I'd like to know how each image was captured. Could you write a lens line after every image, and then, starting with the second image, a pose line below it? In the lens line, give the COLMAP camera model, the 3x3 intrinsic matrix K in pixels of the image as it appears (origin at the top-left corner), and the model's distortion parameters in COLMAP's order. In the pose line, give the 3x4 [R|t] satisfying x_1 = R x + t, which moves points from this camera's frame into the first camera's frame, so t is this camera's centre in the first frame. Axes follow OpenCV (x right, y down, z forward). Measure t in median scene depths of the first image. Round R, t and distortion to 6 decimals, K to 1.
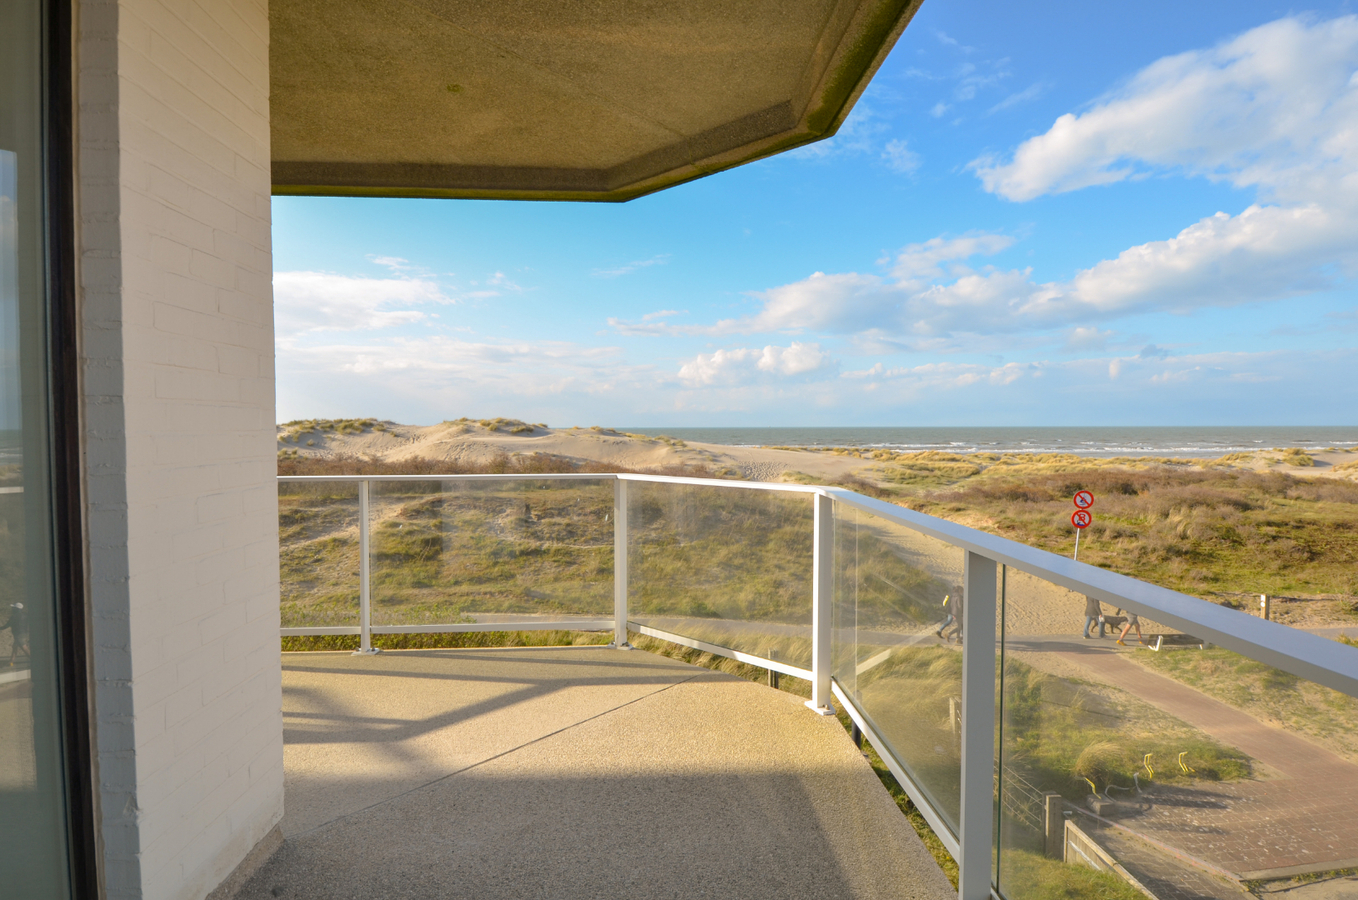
lens RADIAL K [[692.7, 0, 679.0], [0, 692.7, 450.0], [0, 0, 1]] dist [0.001518, 0.000406]
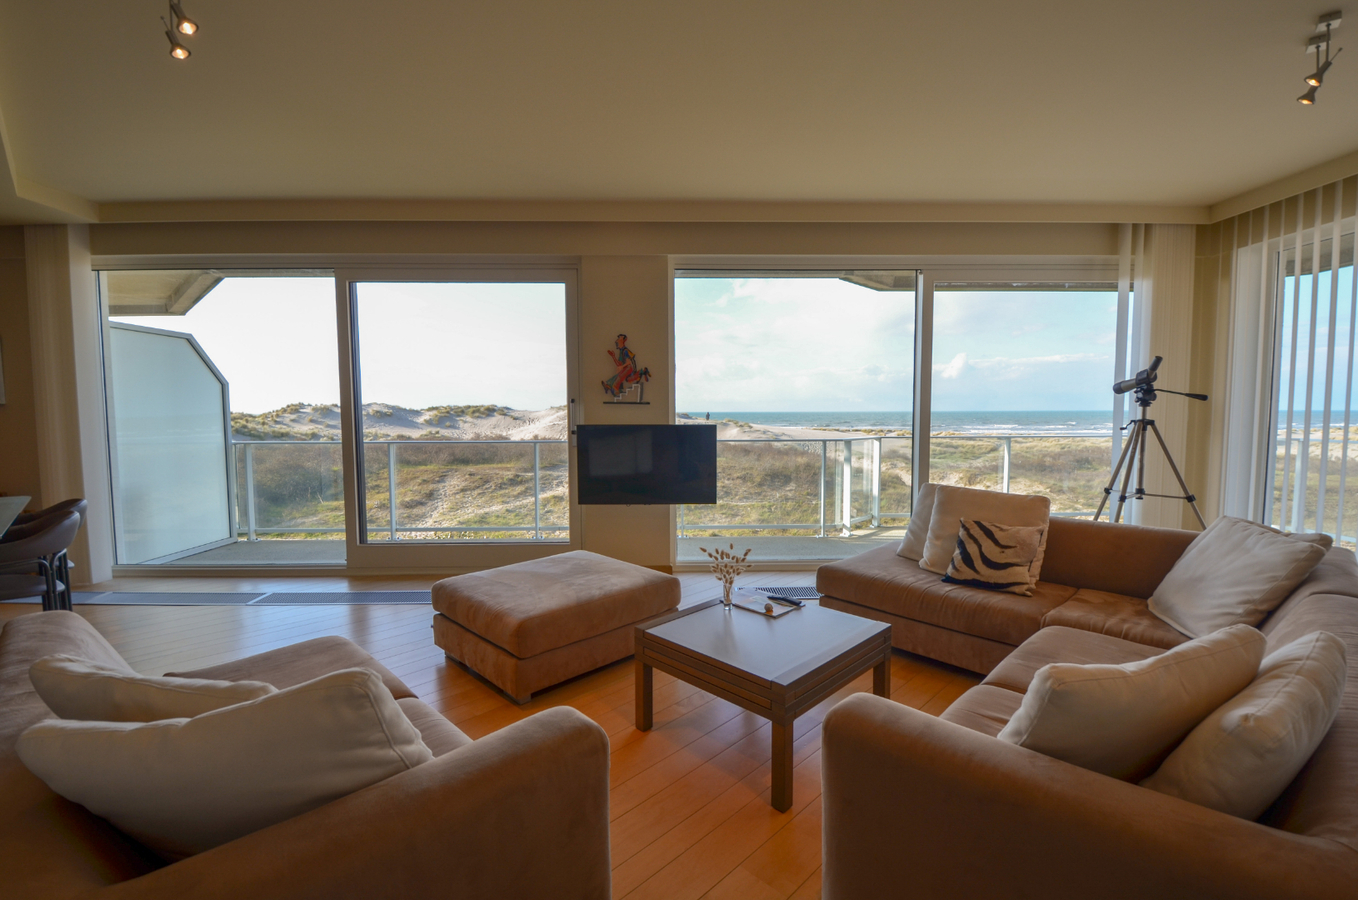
lens RADIAL K [[588.4, 0, 685.5], [0, 588.4, 449.7], [0, 0, 1]] dist [0.002196, -0.010728]
pose [[0.999224, 0.001575, -0.039366, -0.096625], [-0.000343, 0.999510, 0.031292, 0.002293], [0.039396, -0.031254, 0.998735, -0.050577]]
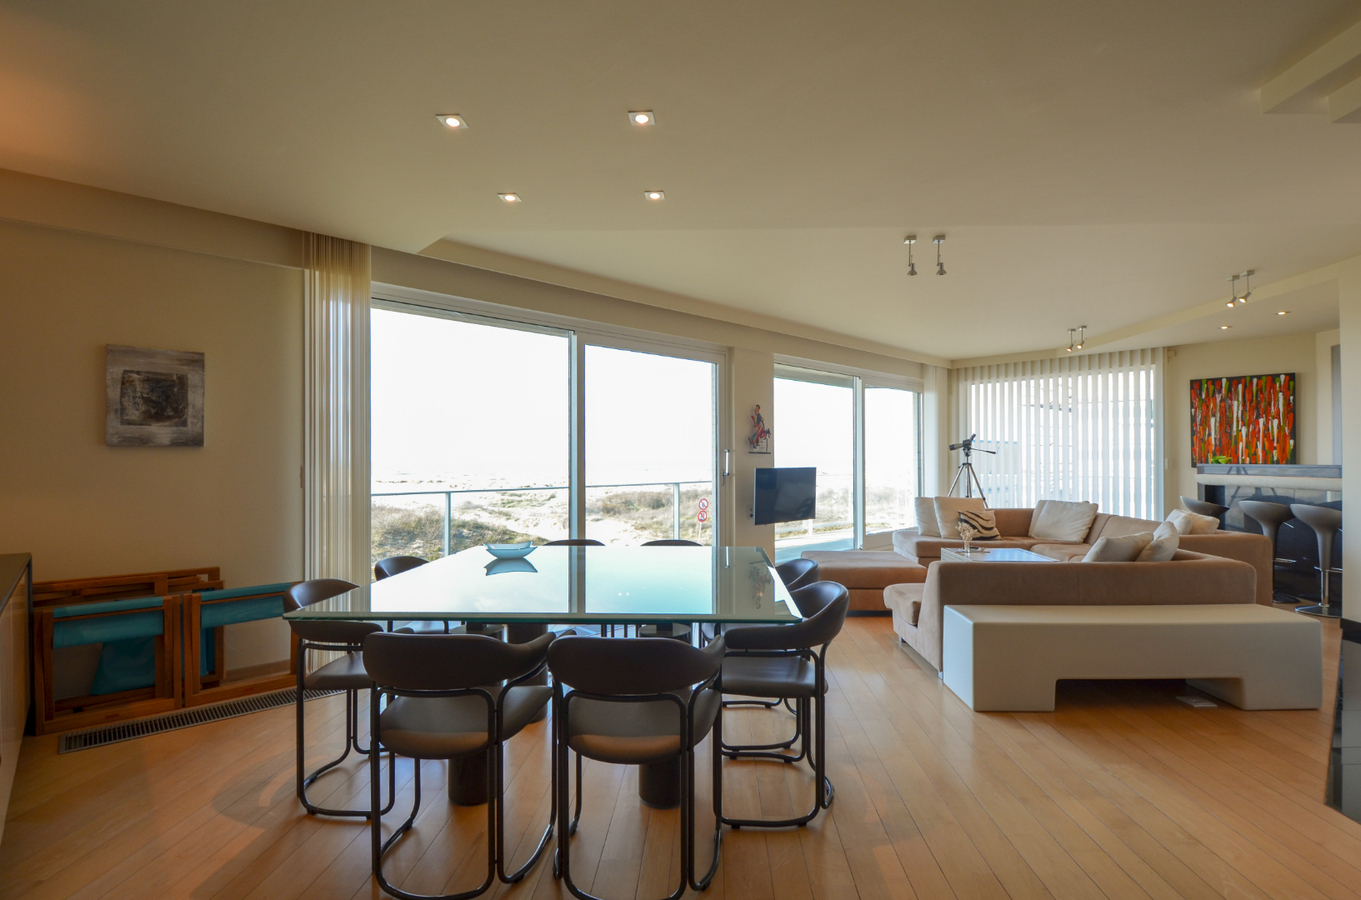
lens RADIAL K [[632.7, 0, 678.5], [0, 632.7, 456.2], [0, 0, 1]] dist [0.001720, -0.016370]
pose [[0.772342, 0.002997, 0.635200, -0.195161], [0.022732, 0.999218, -0.032355, 0.002685], [-0.634800, 0.039428, 0.771670, -0.054949]]
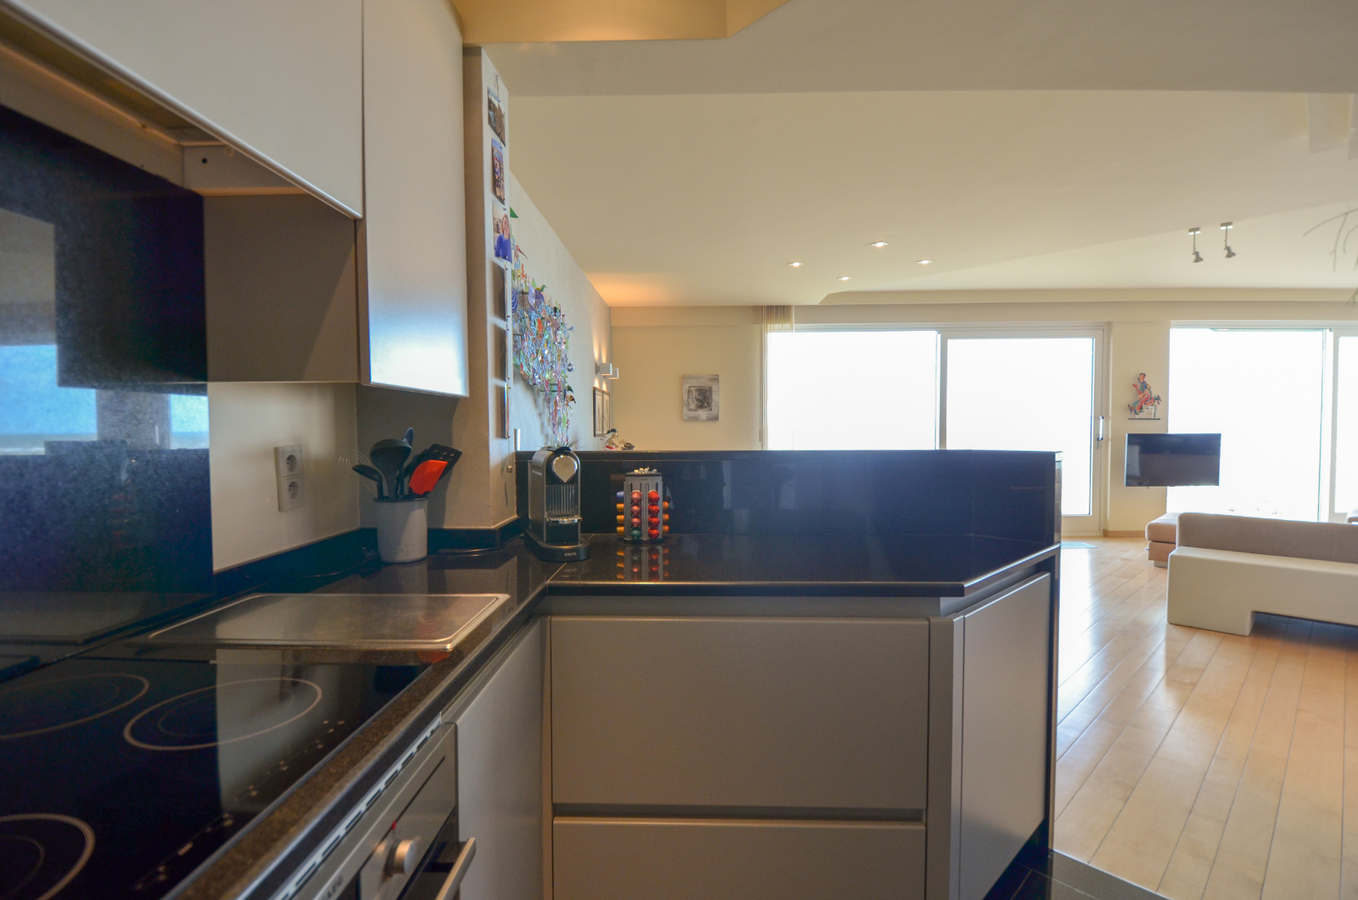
lens RADIAL K [[588.4, 0, 685.5], [0, 588.4, 449.7], [0, 0, 1]] dist [0.002196, -0.010728]
pose [[0.996077, -0.000723, -0.088493, -0.188097], [0.001061, 0.999992, 0.003775, 0.004134], [0.088490, -0.003854, 0.996070, -0.096994]]
